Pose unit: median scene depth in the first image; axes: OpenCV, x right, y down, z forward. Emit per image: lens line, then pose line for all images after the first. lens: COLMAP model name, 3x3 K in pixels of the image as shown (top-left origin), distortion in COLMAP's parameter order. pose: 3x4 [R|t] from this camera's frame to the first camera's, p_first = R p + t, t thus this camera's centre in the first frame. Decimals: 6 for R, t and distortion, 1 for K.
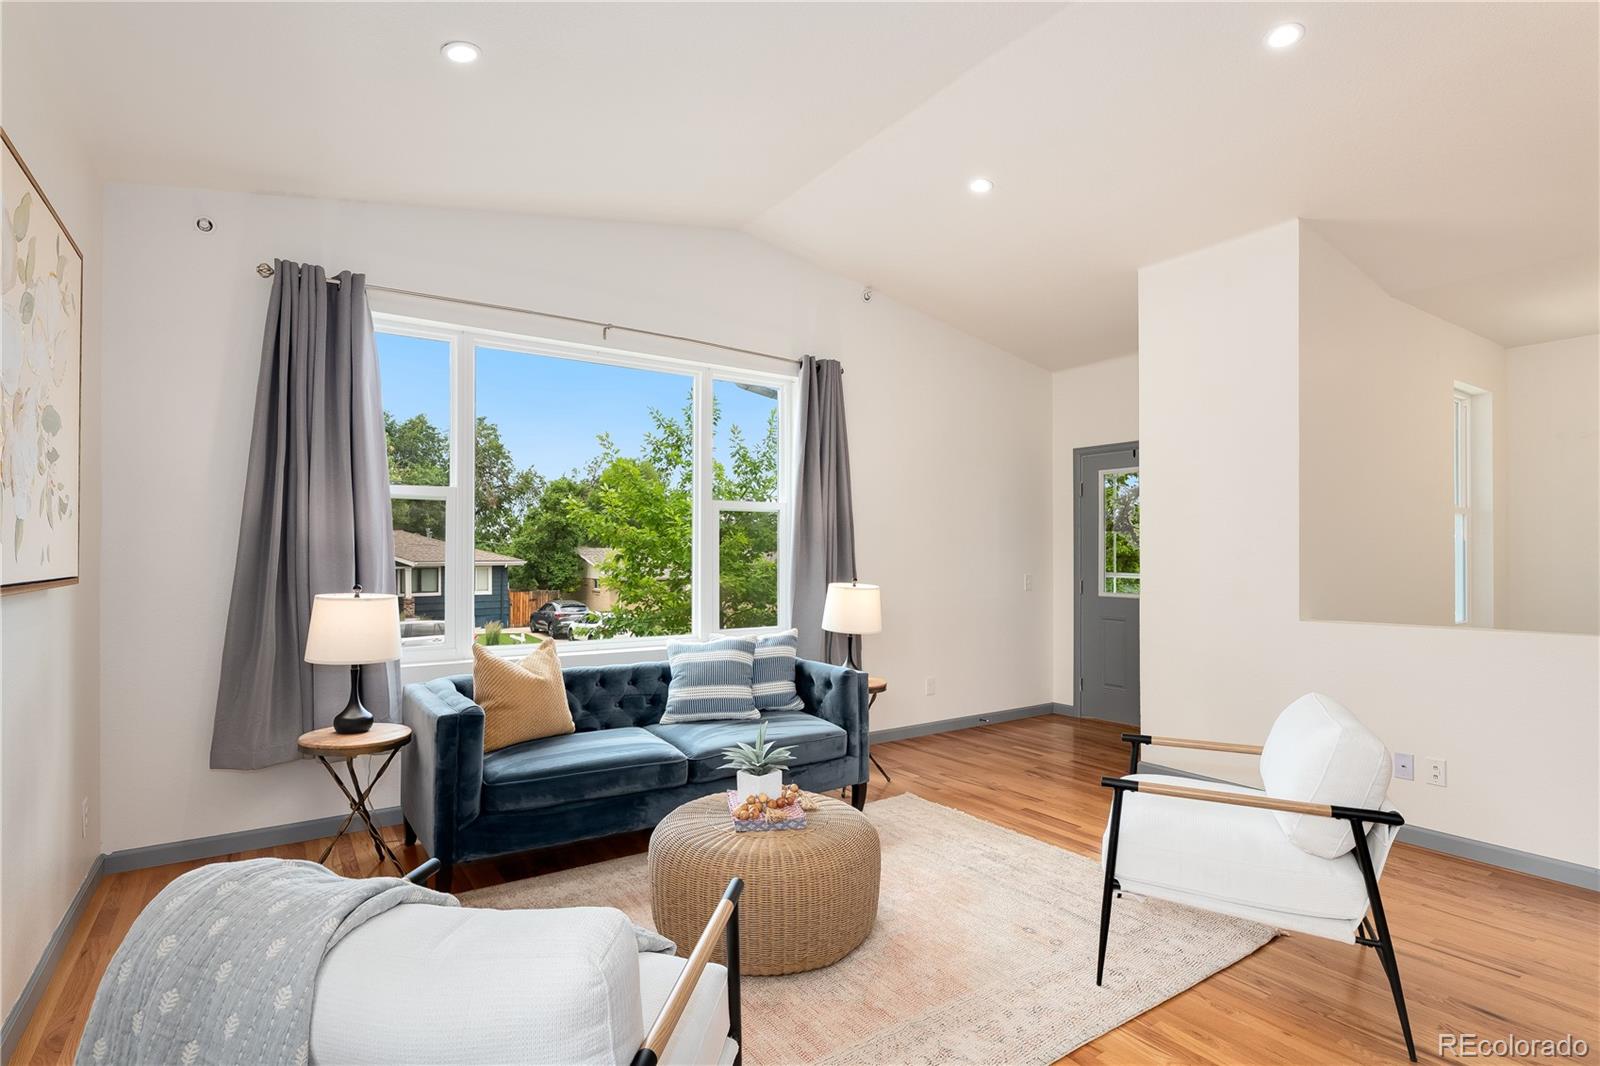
lens RADIAL K [[781.5, 0, 784.8], [0, 781.5, 548.7], [0, 0, 1]] dist [0.002063, 0.000516]
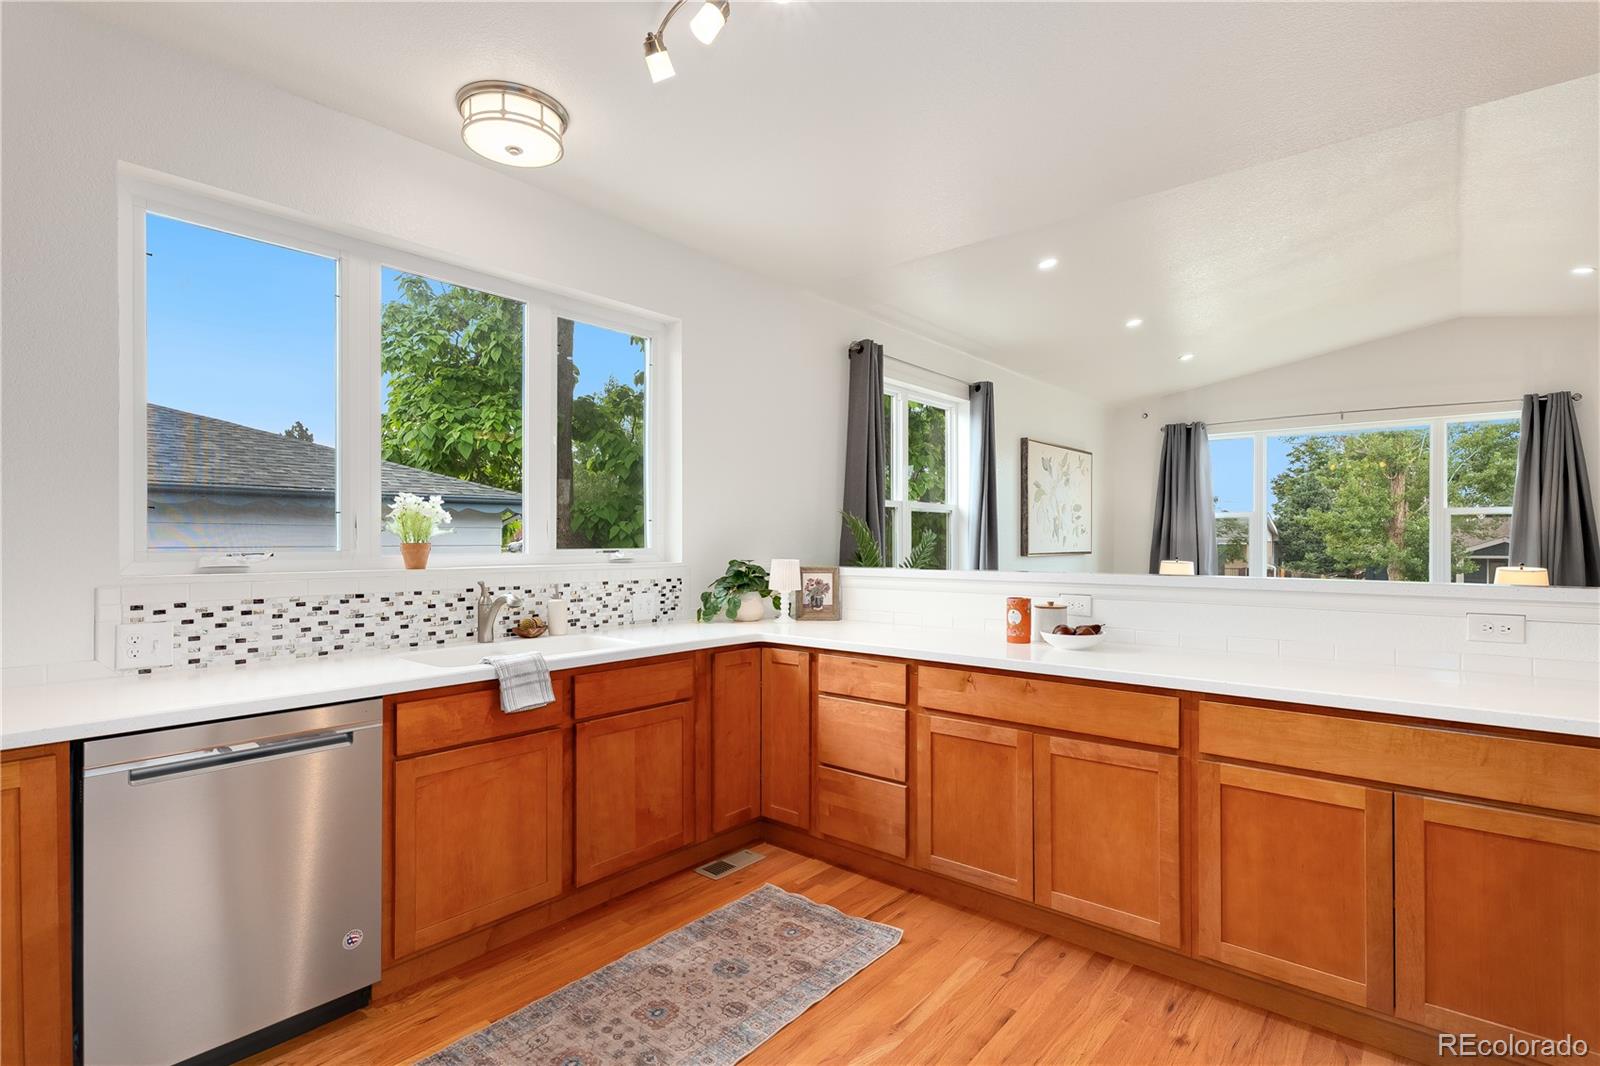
lens RADIAL K [[781.5, 0, 784.8], [0, 781.5, 548.7], [0, 0, 1]] dist [0.002063, 0.000516]
pose [[0.277068, 0.010196, -0.960796, 1.226772], [0.005695, 0.999909, 0.012253, -0.015172], [0.960833, -0.008867, 0.276985, -0.740885]]
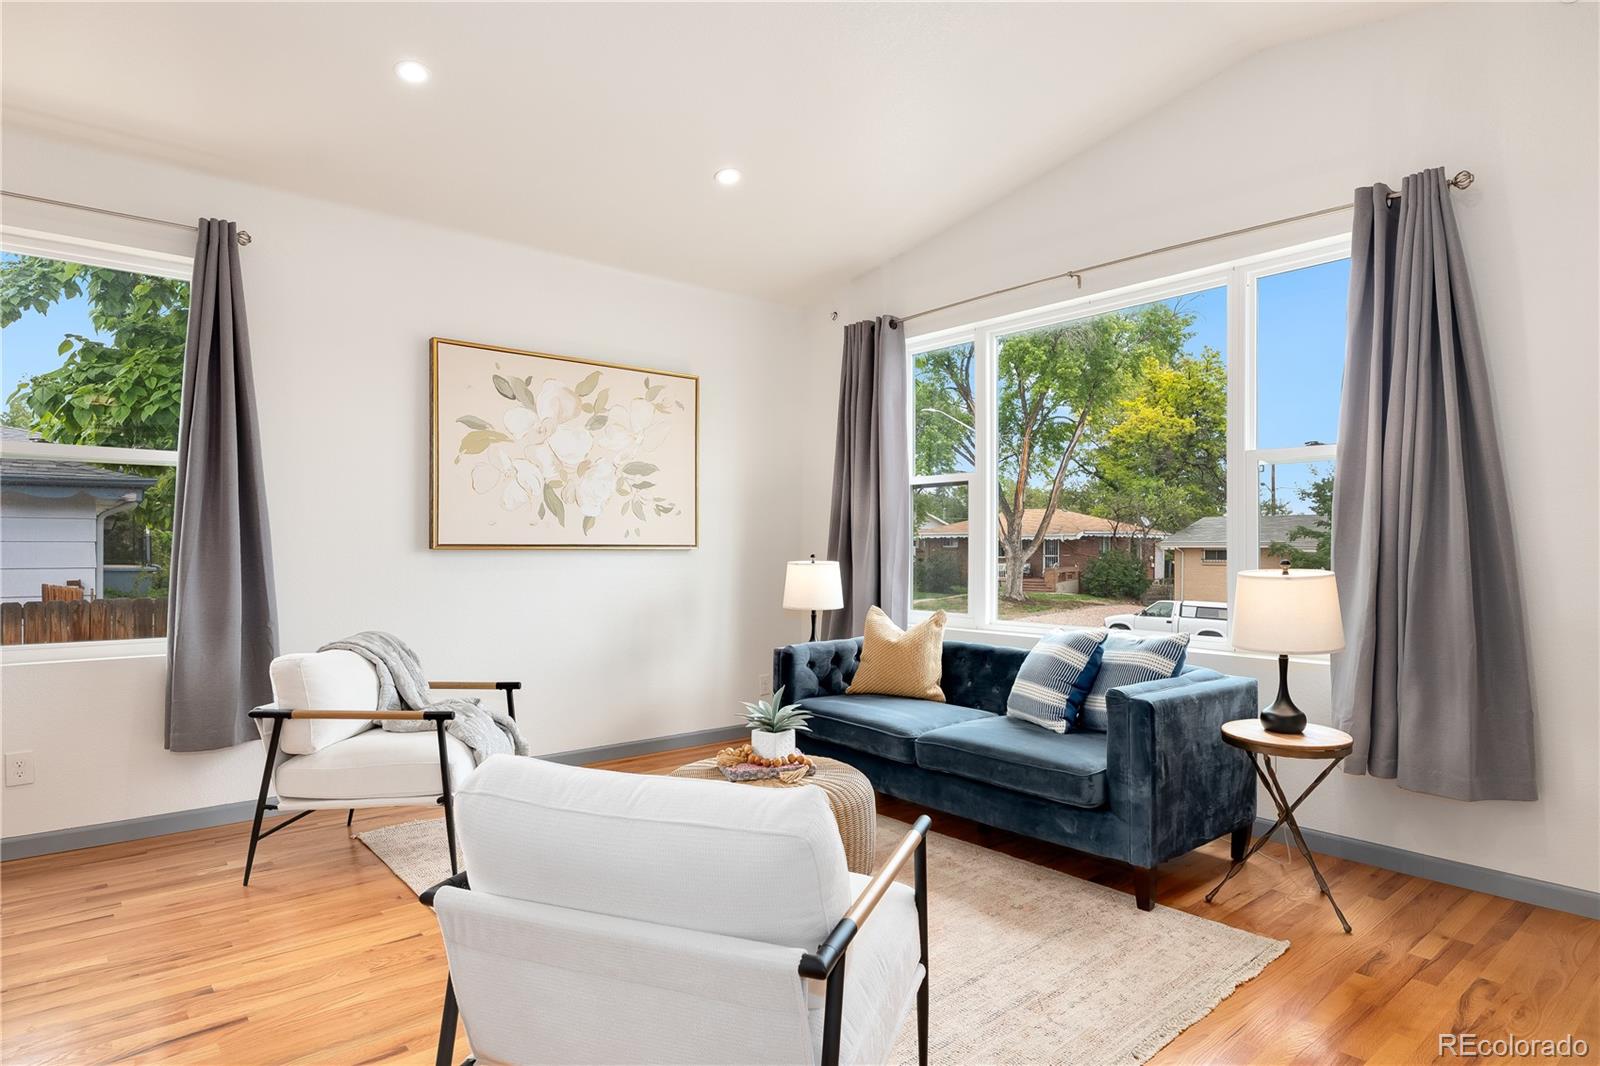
lens RADIAL K [[893.4, 0, 800.0], [0, 893.4, 533.0], [0, 0, 1]] dist [-0.000246, 0.000852]
pose [[0.121316, -0.017256, -0.992464, 0.830802], [0.008944, 0.999827, -0.016291, 0.027927], [0.992574, -0.006900, 0.121449, 0.634199]]
